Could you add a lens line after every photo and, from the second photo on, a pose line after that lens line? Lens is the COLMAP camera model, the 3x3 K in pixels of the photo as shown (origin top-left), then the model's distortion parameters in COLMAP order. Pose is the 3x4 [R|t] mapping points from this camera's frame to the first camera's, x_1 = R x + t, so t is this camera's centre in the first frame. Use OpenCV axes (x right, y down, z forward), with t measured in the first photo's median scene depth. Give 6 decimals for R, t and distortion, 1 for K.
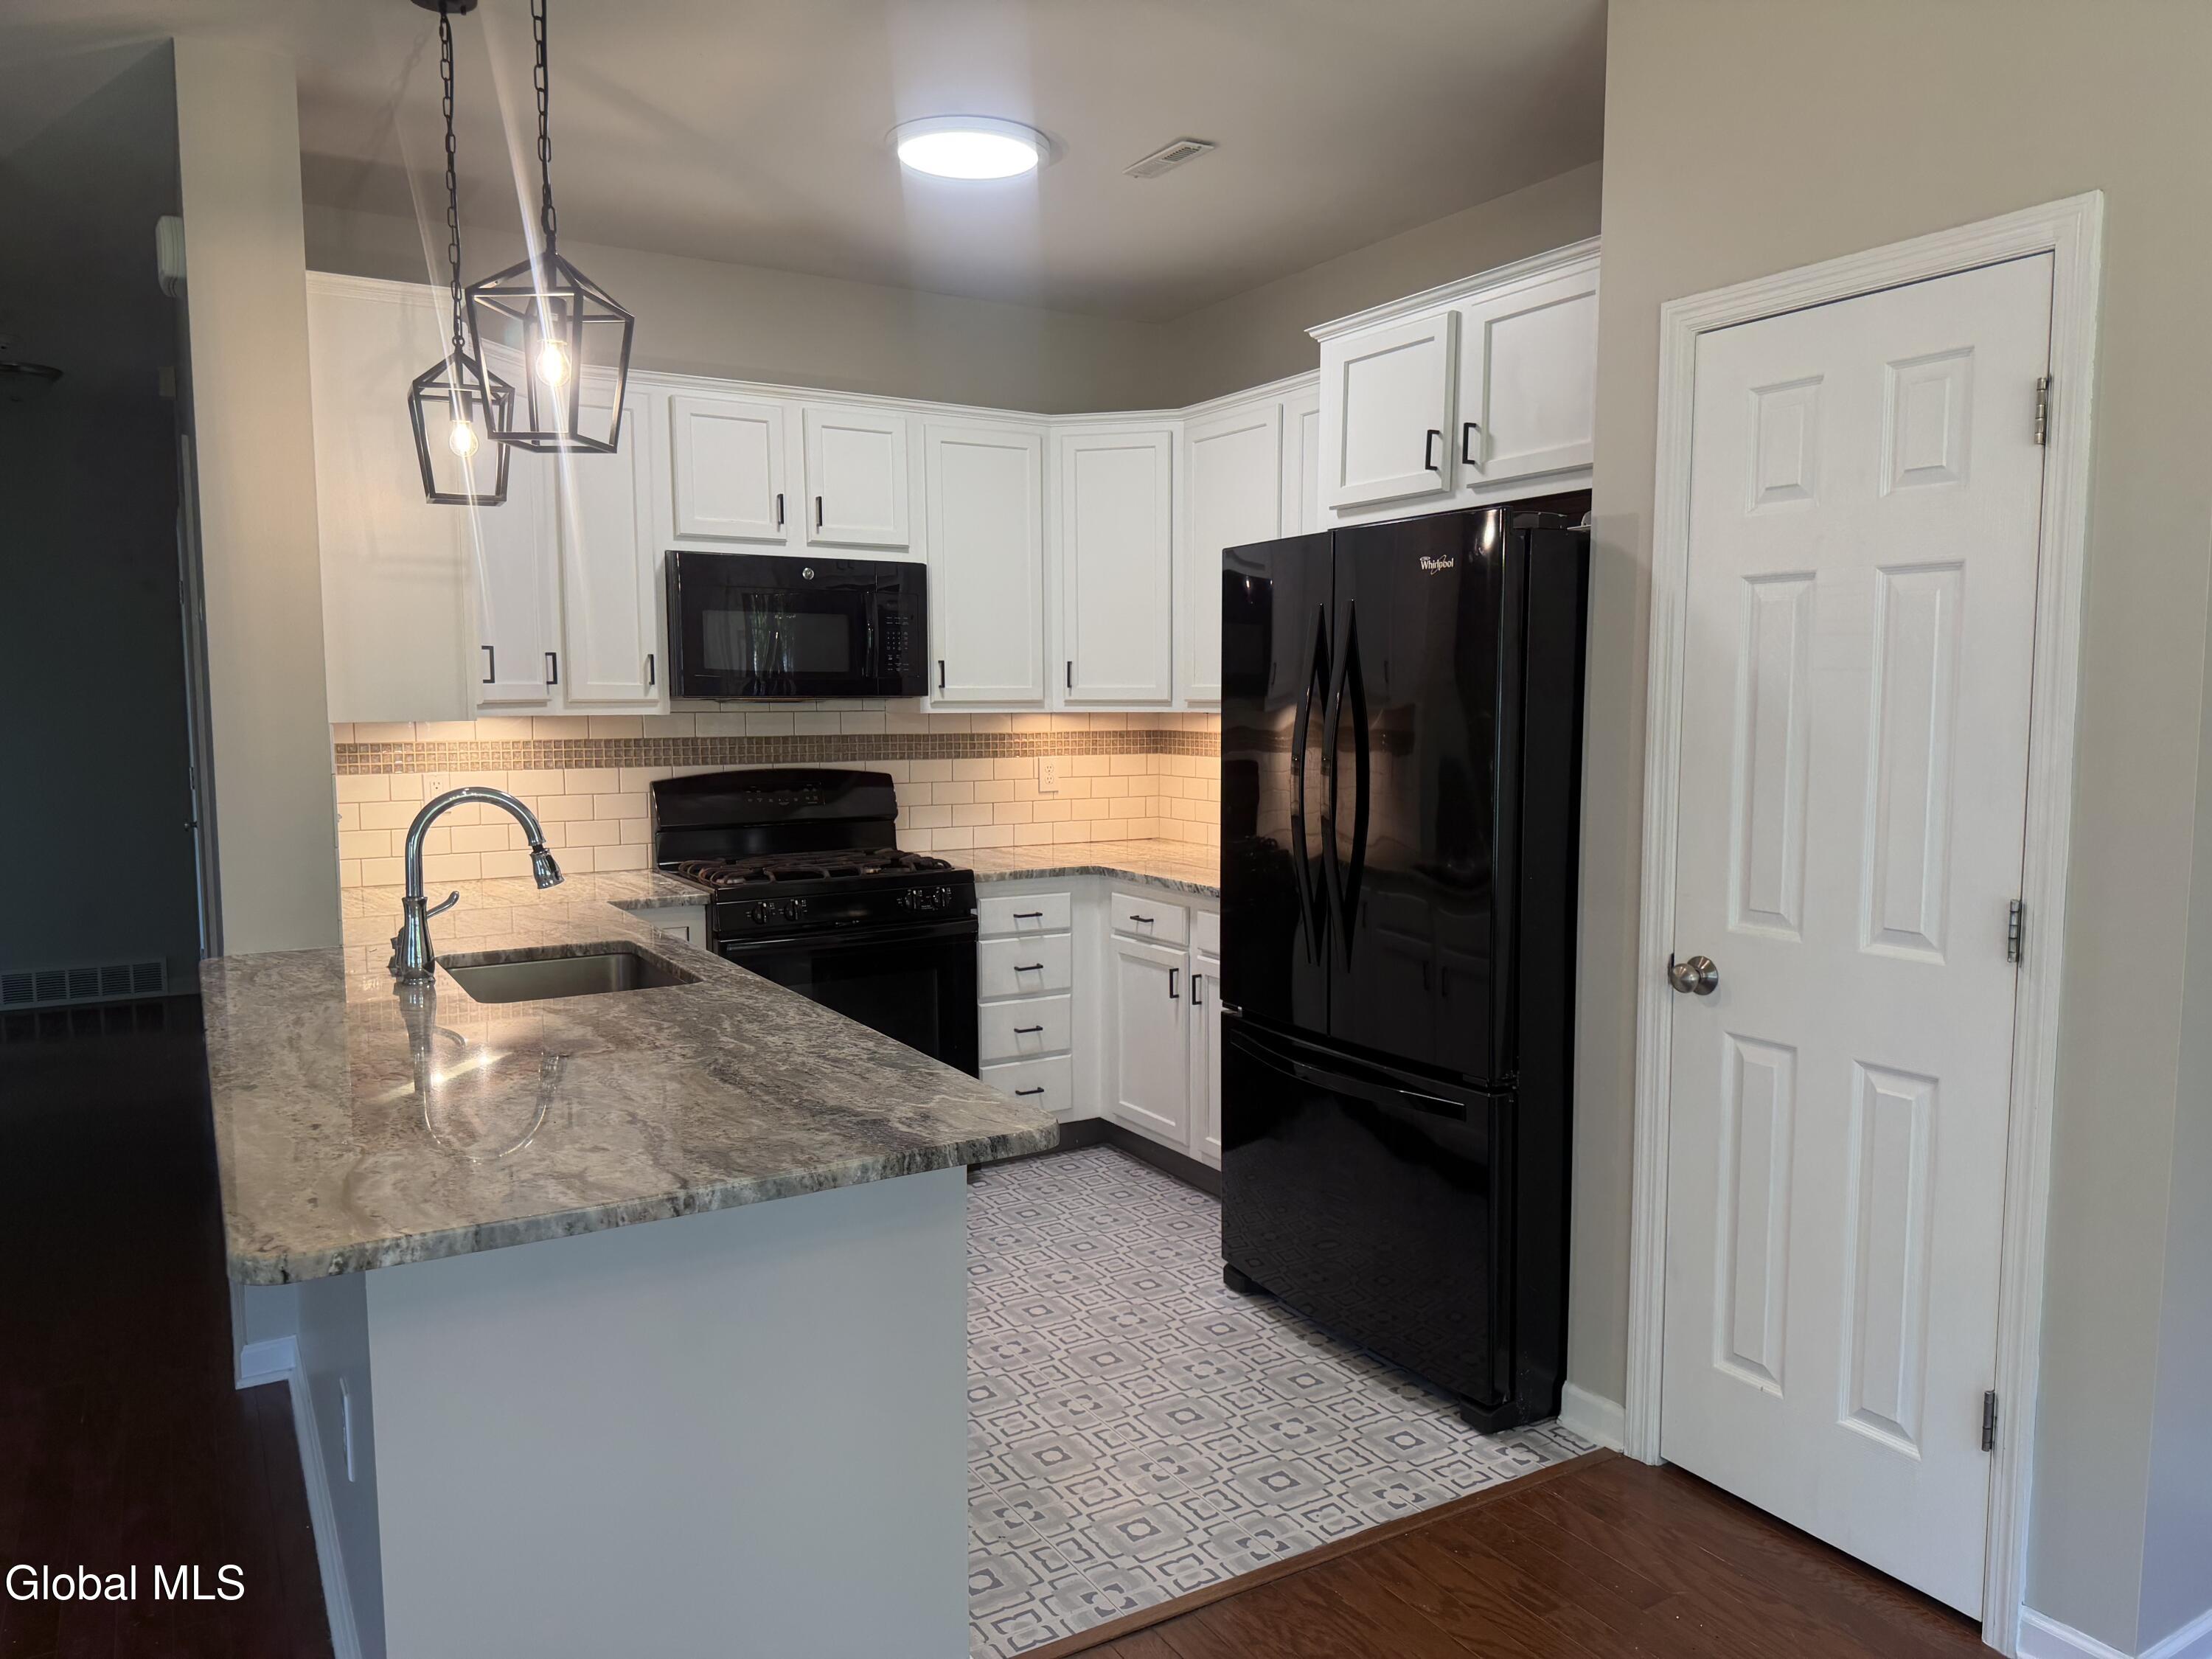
lens RADIAL K [[1556.0, 0, 1123.6], [0, 1556.0, 820.0], [0, 0, 1]] dist [0.031911, -0.035183]
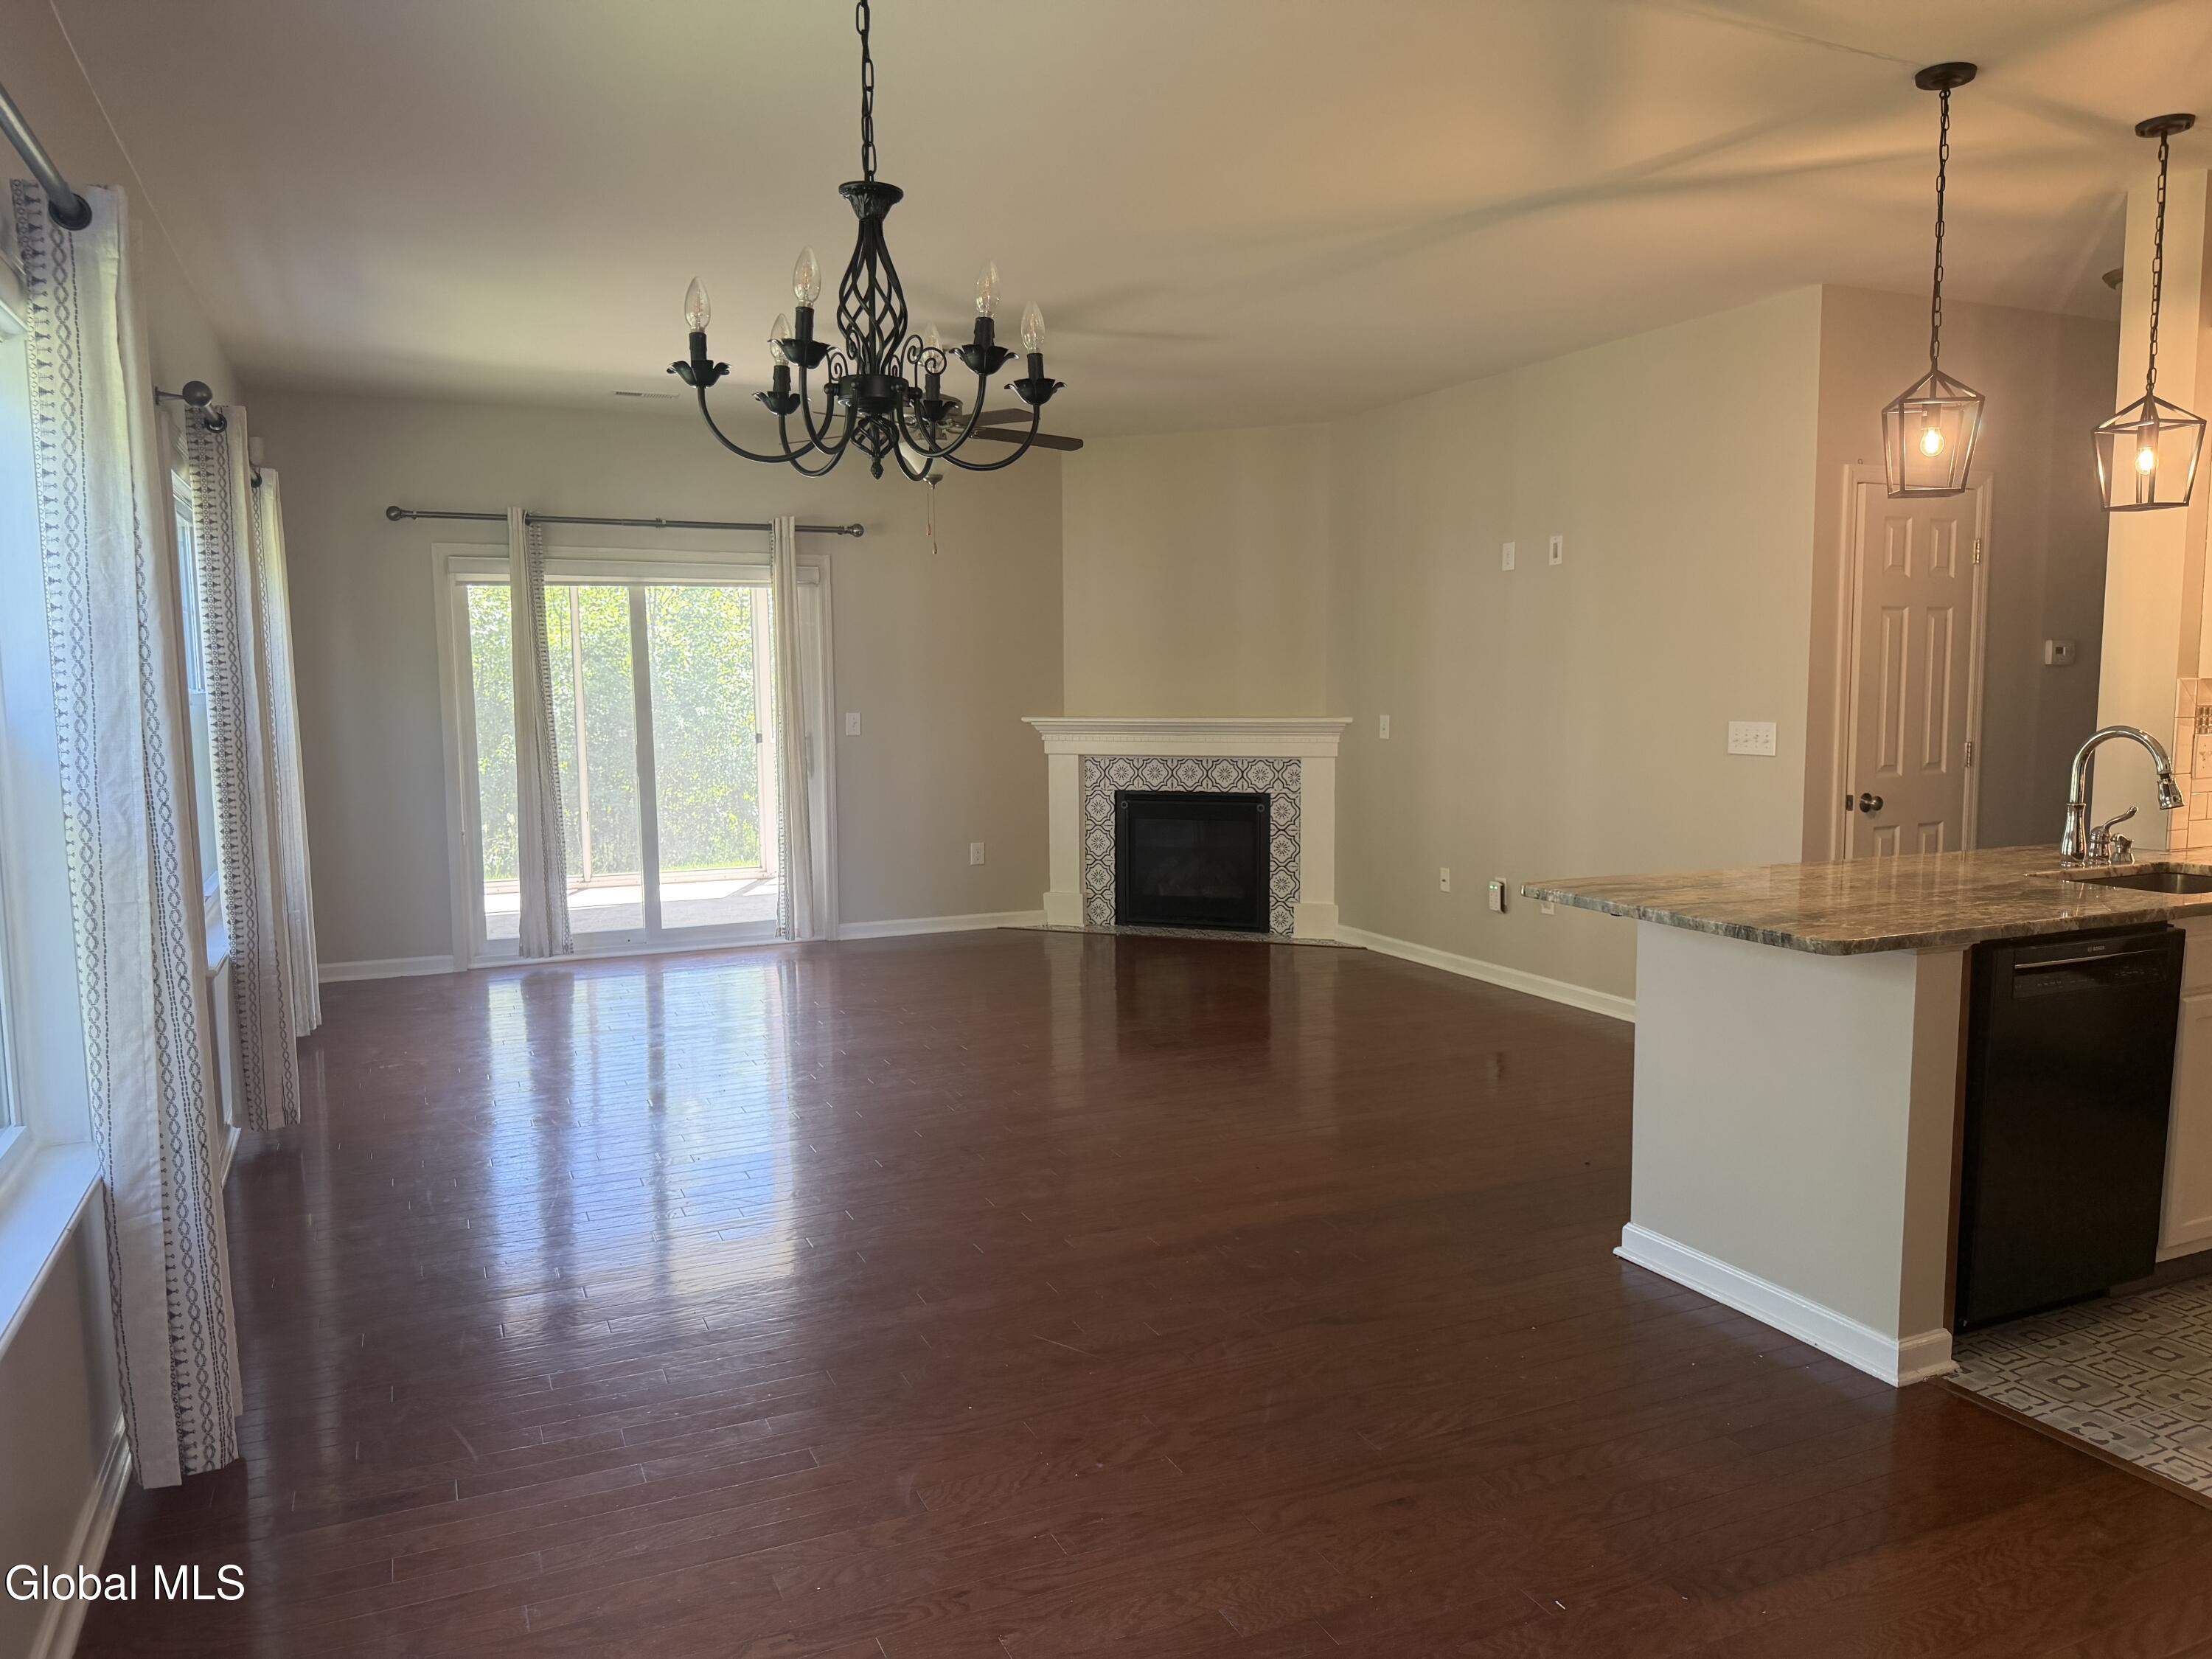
lens RADIAL K [[1556.0, 0, 1108.6], [0, 1556.0, 834.0], [0, 0, 1]] dist [0.031911, -0.035183]
pose [[-0.112112, 0.103219, -0.988320, 0.676937], [-0.077289, 0.990672, 0.112232, -0.009378], [0.990685, 0.088969, -0.103089, 0.203163]]
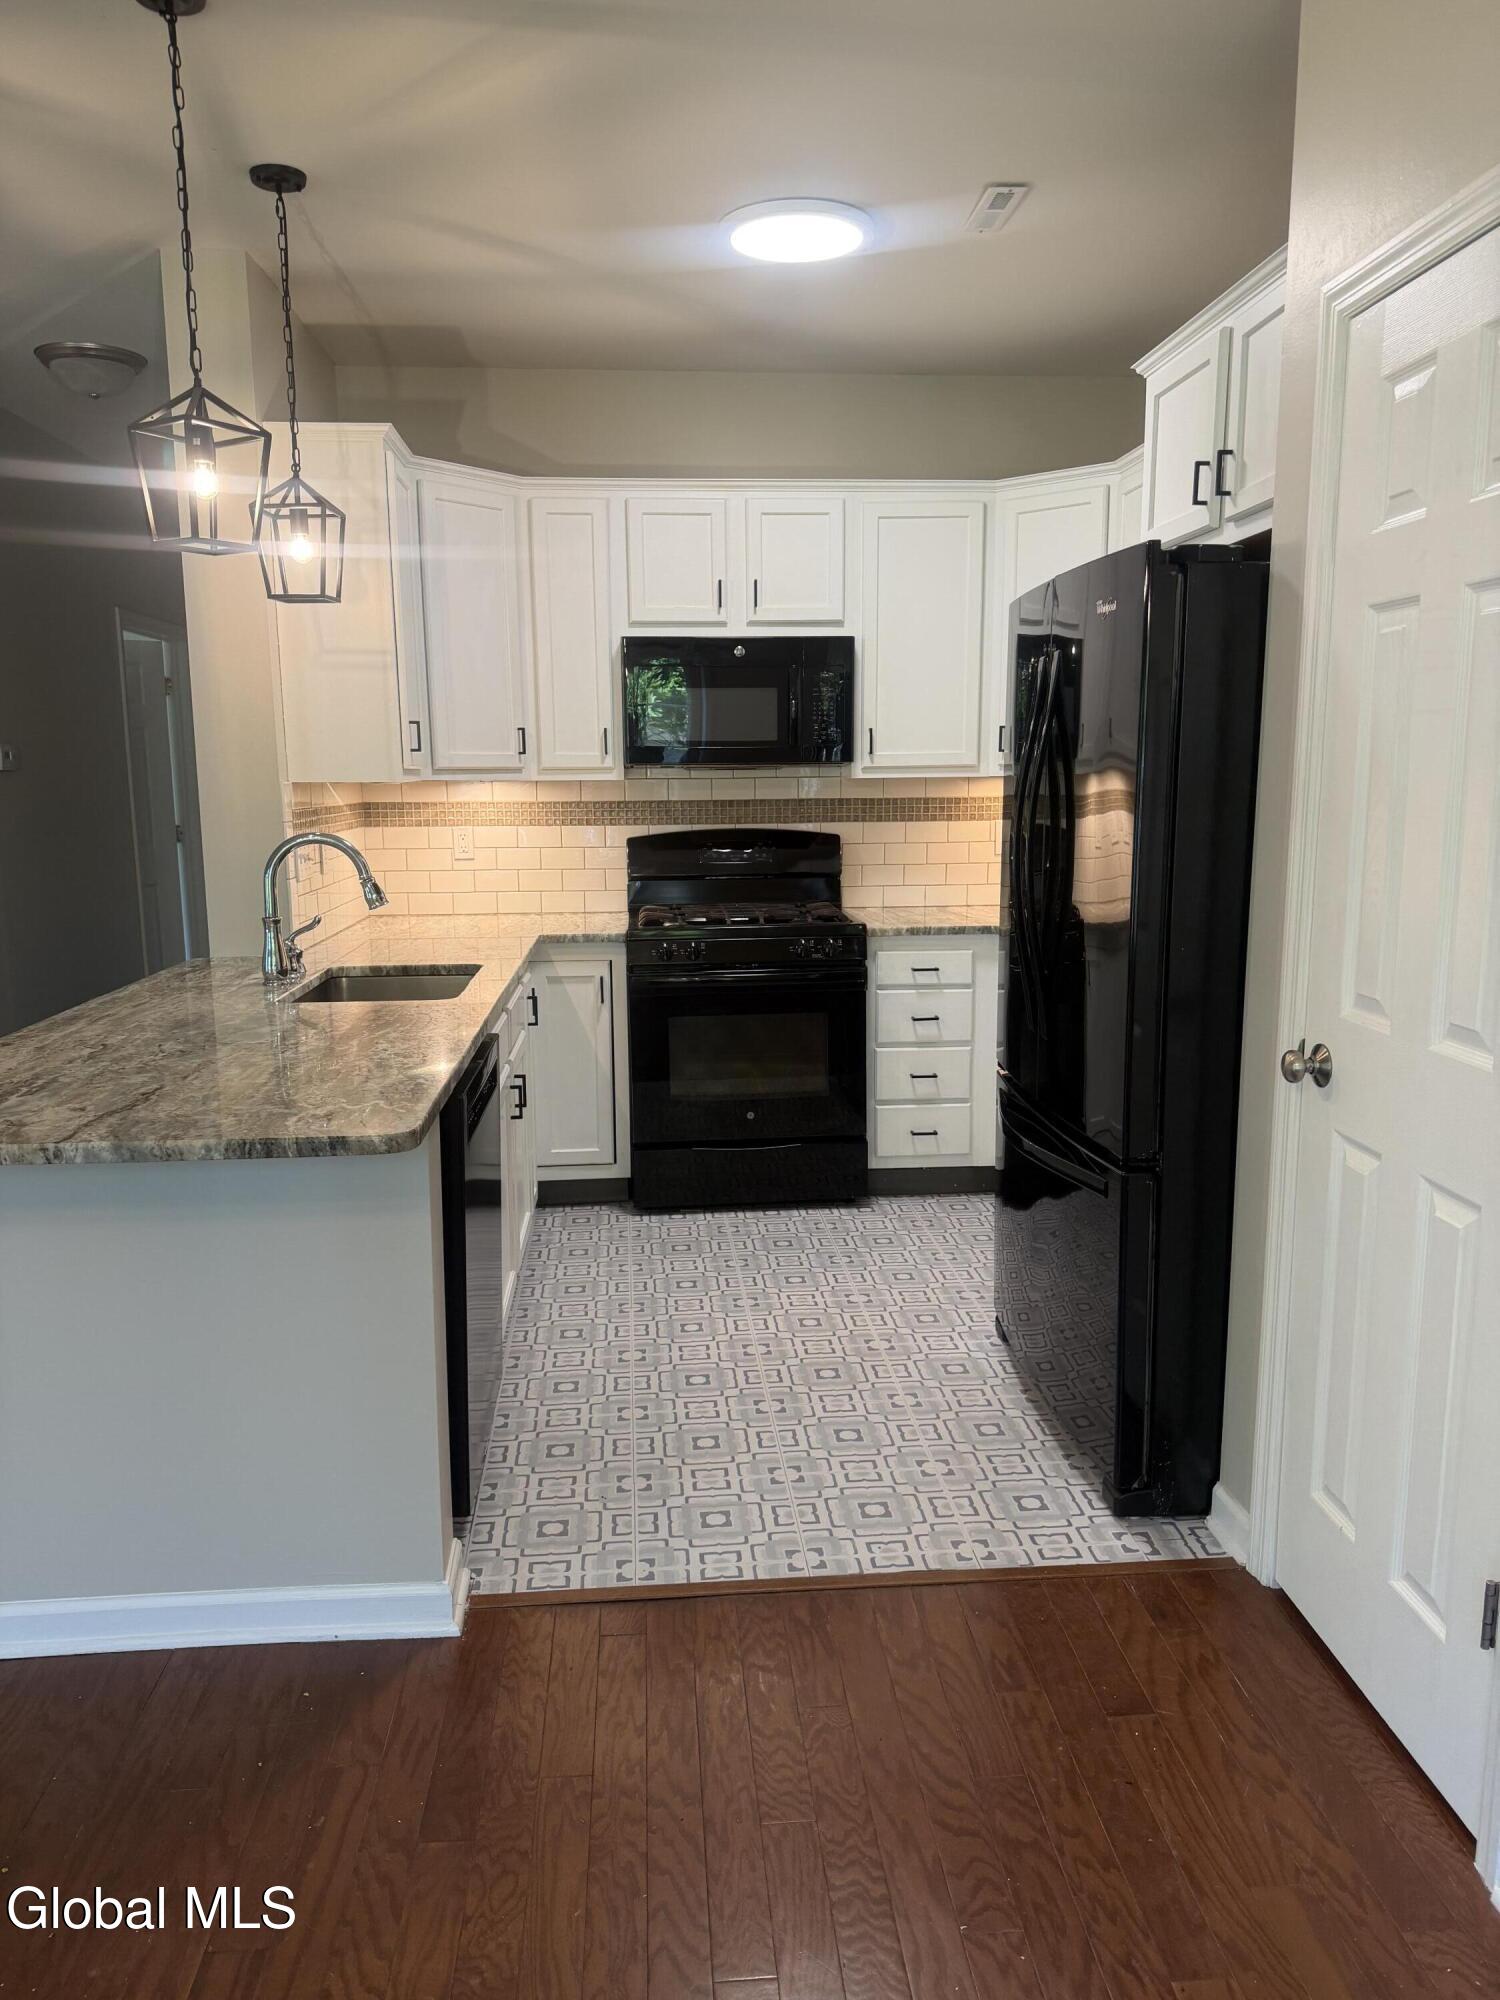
lens RADIAL K [[1406.9, 0, 763.4], [0, 1406.9, 1000.8], [0, 0, 1]] dist [0.031911, -0.035183]
pose [[0.893982, 0.067041, -0.443059, 0.283788], [-0.030697, 0.995585, 0.088708, 0.000639], [0.447049, -0.065703, 0.892093, 0.094881]]
